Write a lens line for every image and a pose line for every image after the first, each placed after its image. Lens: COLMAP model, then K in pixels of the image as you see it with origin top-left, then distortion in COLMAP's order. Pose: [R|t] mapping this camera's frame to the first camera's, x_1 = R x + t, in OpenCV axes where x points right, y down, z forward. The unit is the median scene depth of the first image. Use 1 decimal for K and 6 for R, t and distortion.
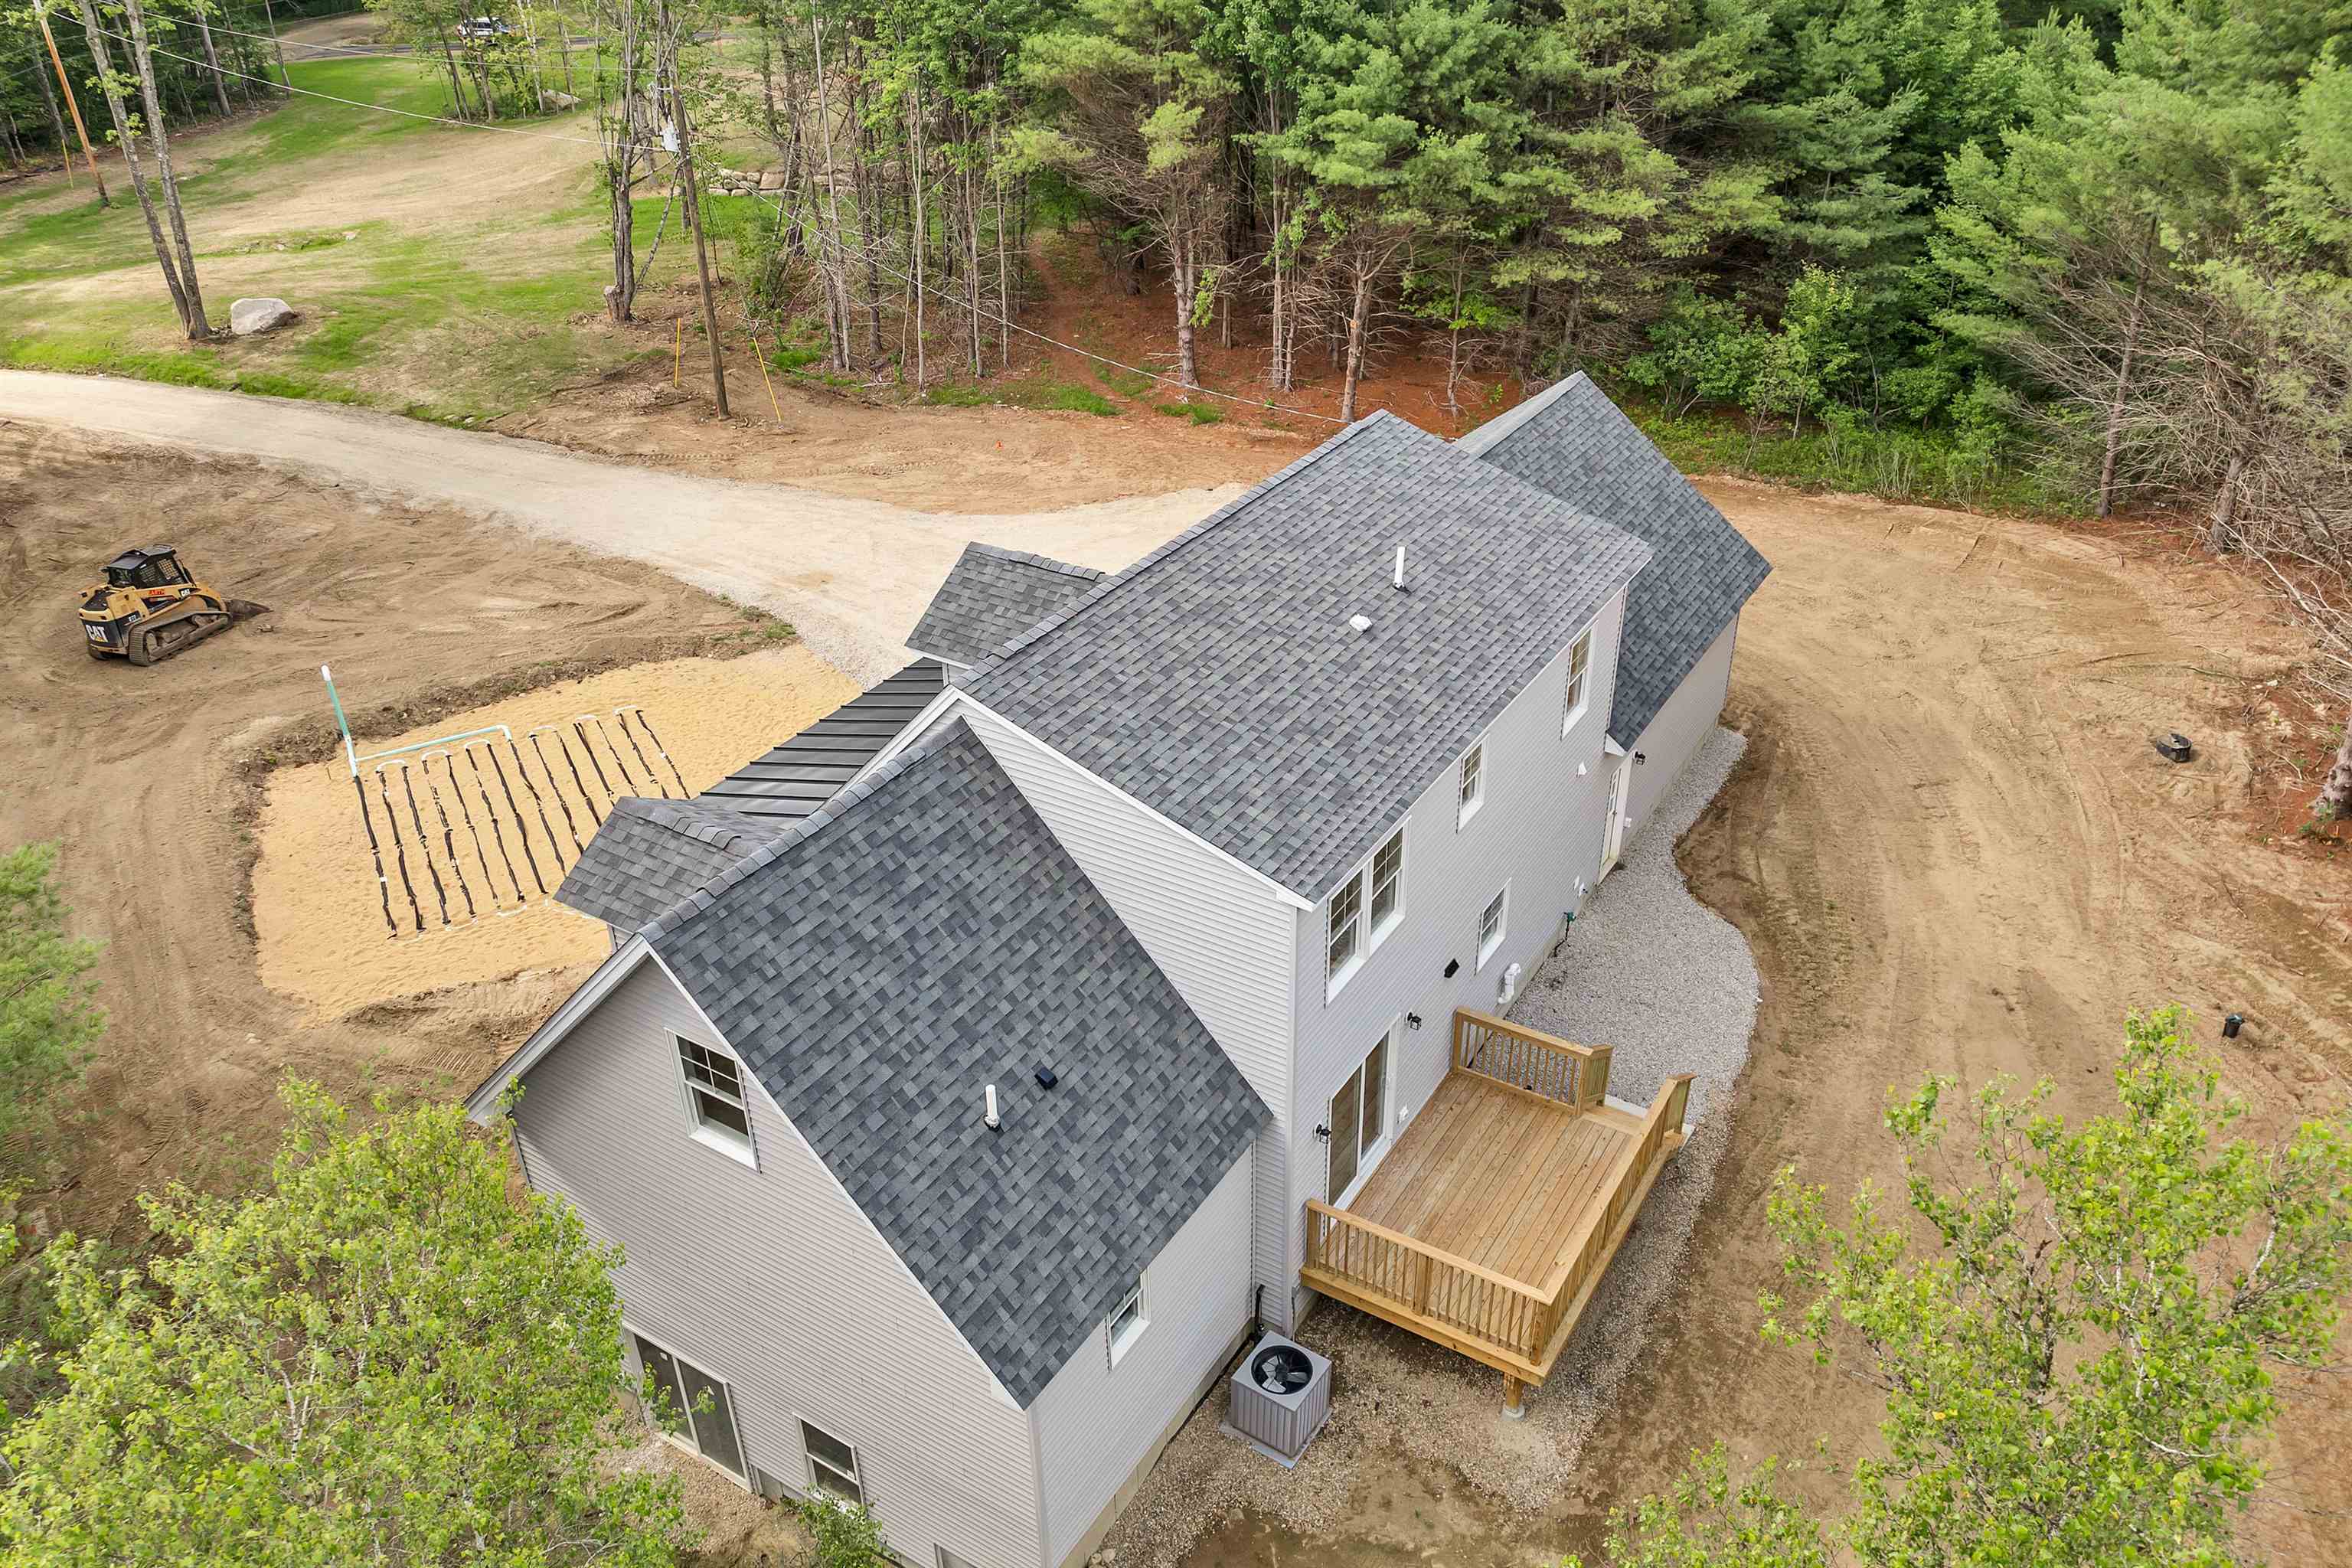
lens RADIAL K [[1727.9, 0, 1176.0], [0, 1727.9, 784.0], [0, 0, 1]] dist [-0.030014, -0.003144]
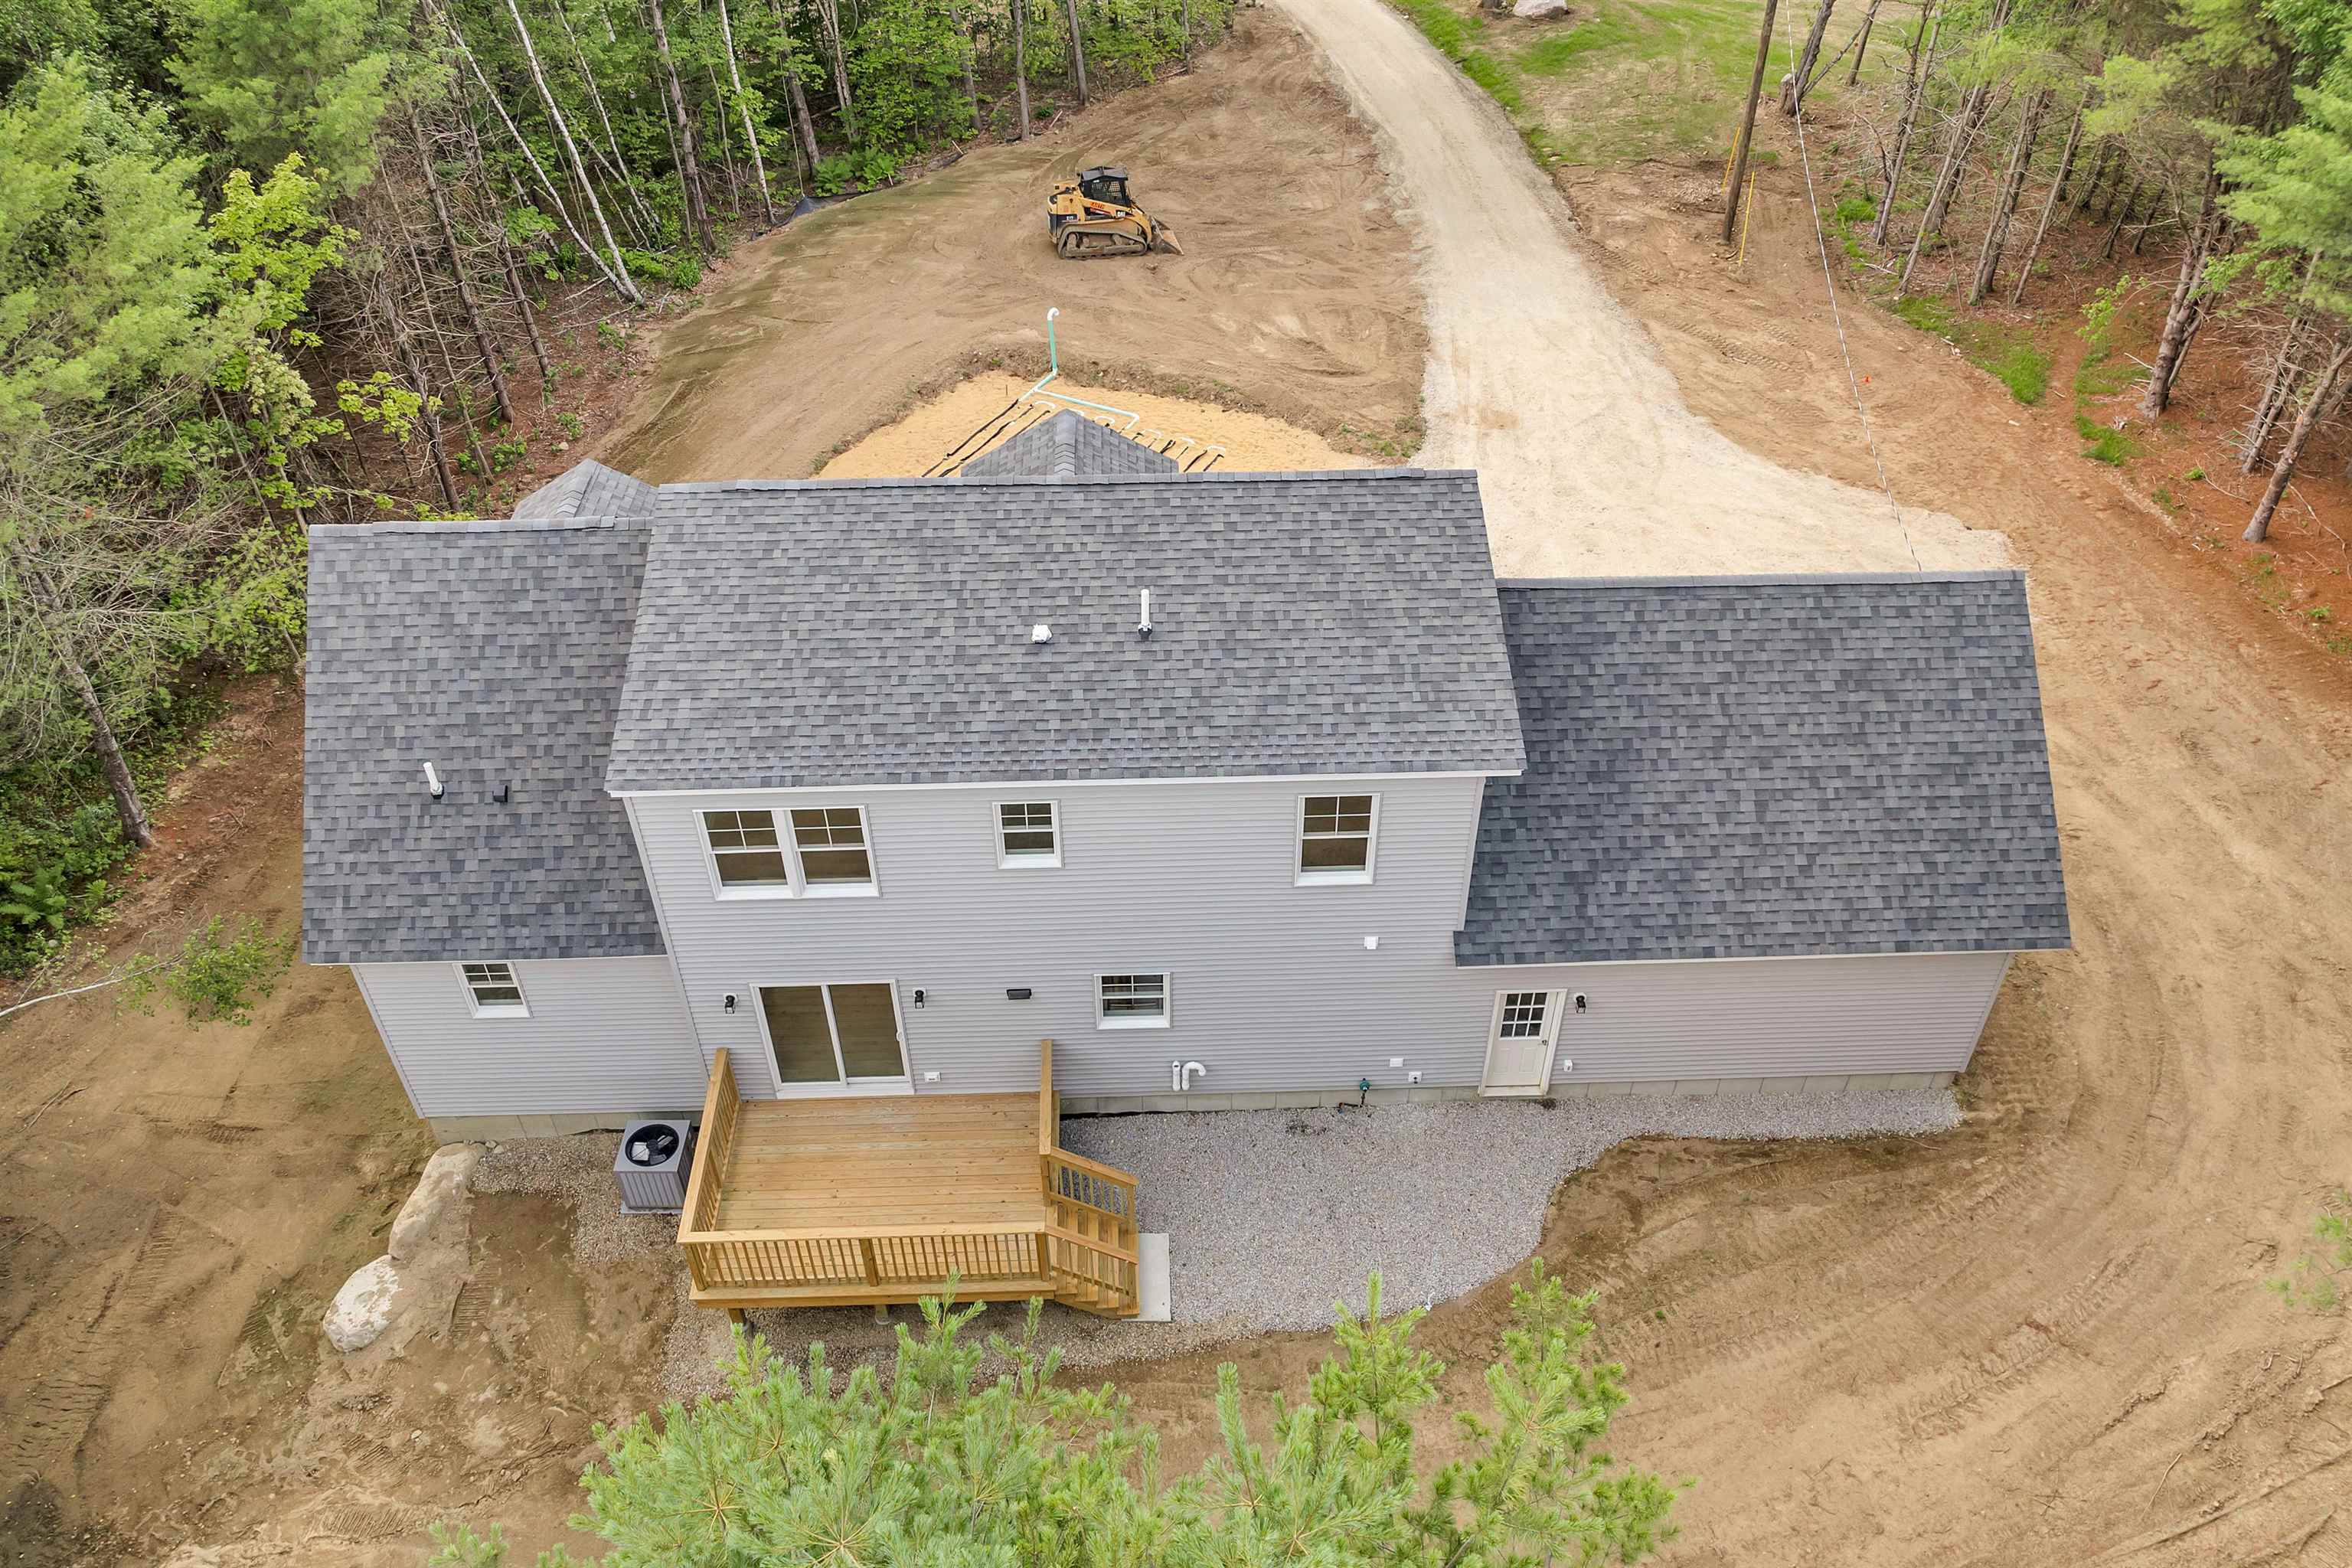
lens RADIAL K [[1727.9, 0, 1176.0], [0, 1727.9, 784.0], [0, 0, 1]] dist [-0.030014, -0.003144]
pose [[0.568261, 0.540669, -0.620287, 0.423854], [-0.433290, 0.837469, 0.333026, -0.201208], [0.699528, 0.079518, 0.710167, 0.200476]]
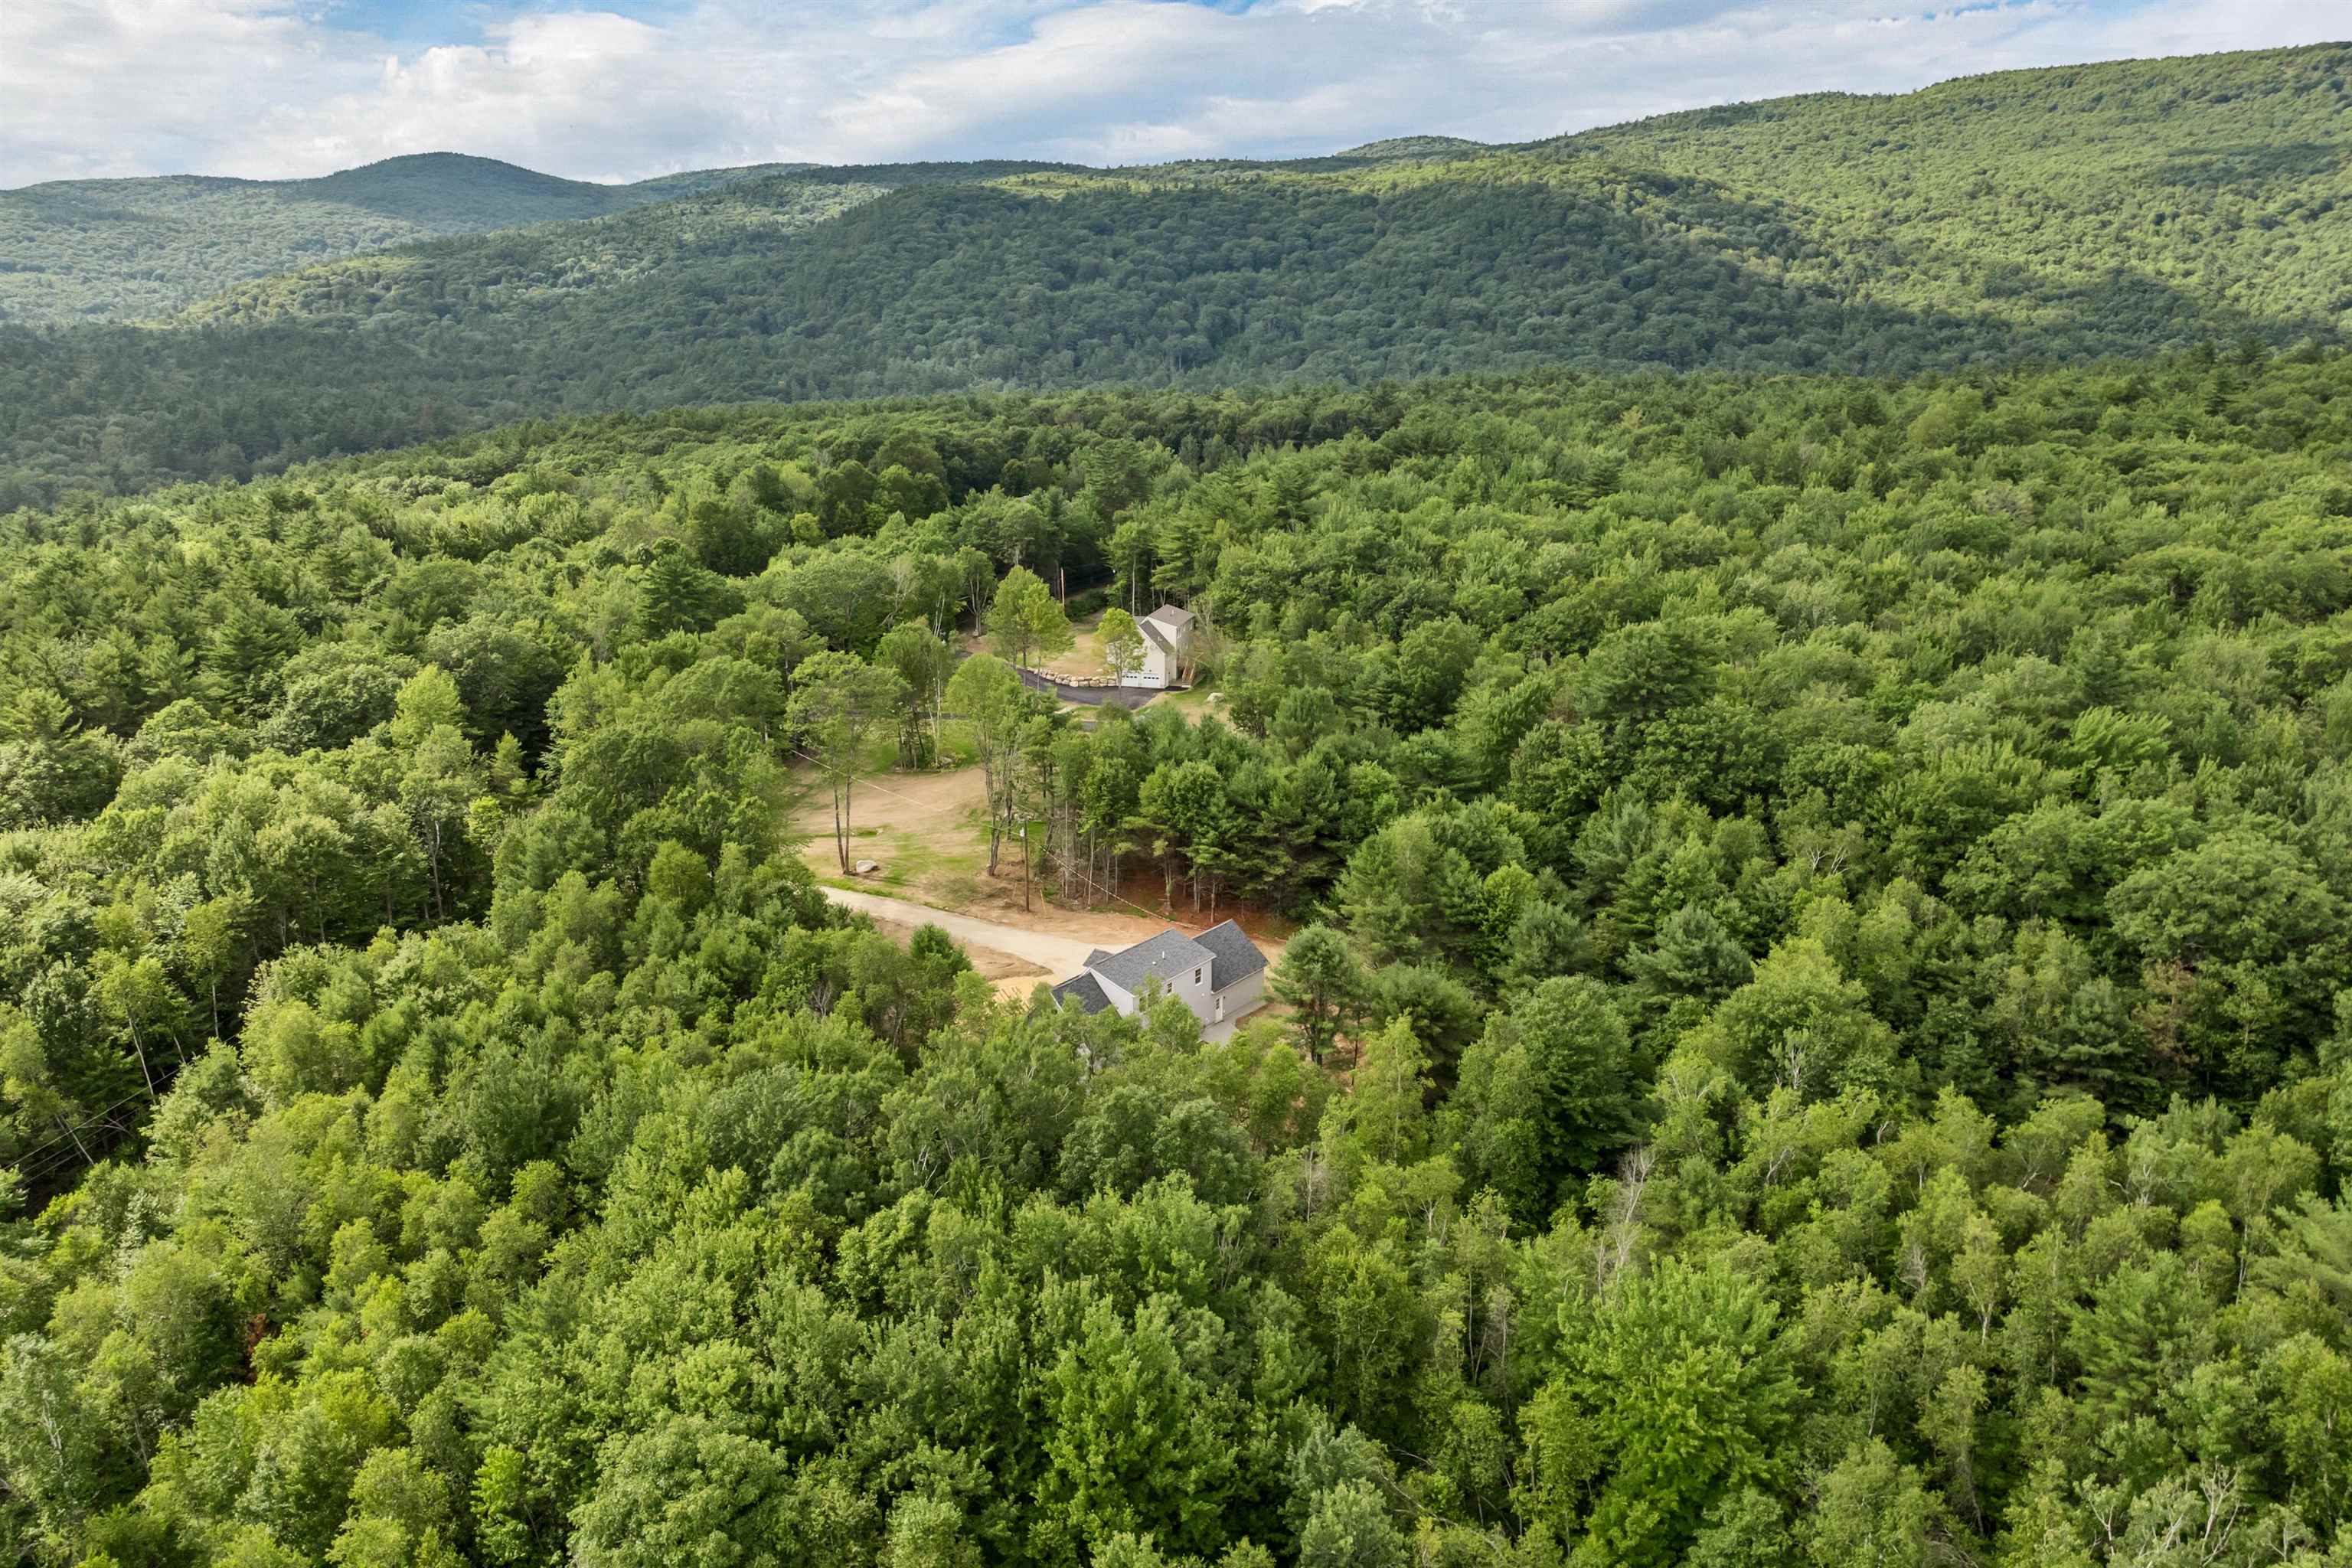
lens RADIAL K [[1727.9, 0, 1176.0], [0, 1727.9, 784.0], [0, 0, 1]] dist [-0.030014, -0.003144]
pose [[0.994838, 0.039299, -0.093560, 0.394982], [-0.062553, 0.963462, -0.260440, 0.491564], [0.079906, 0.264948, 0.960946, -2.769856]]
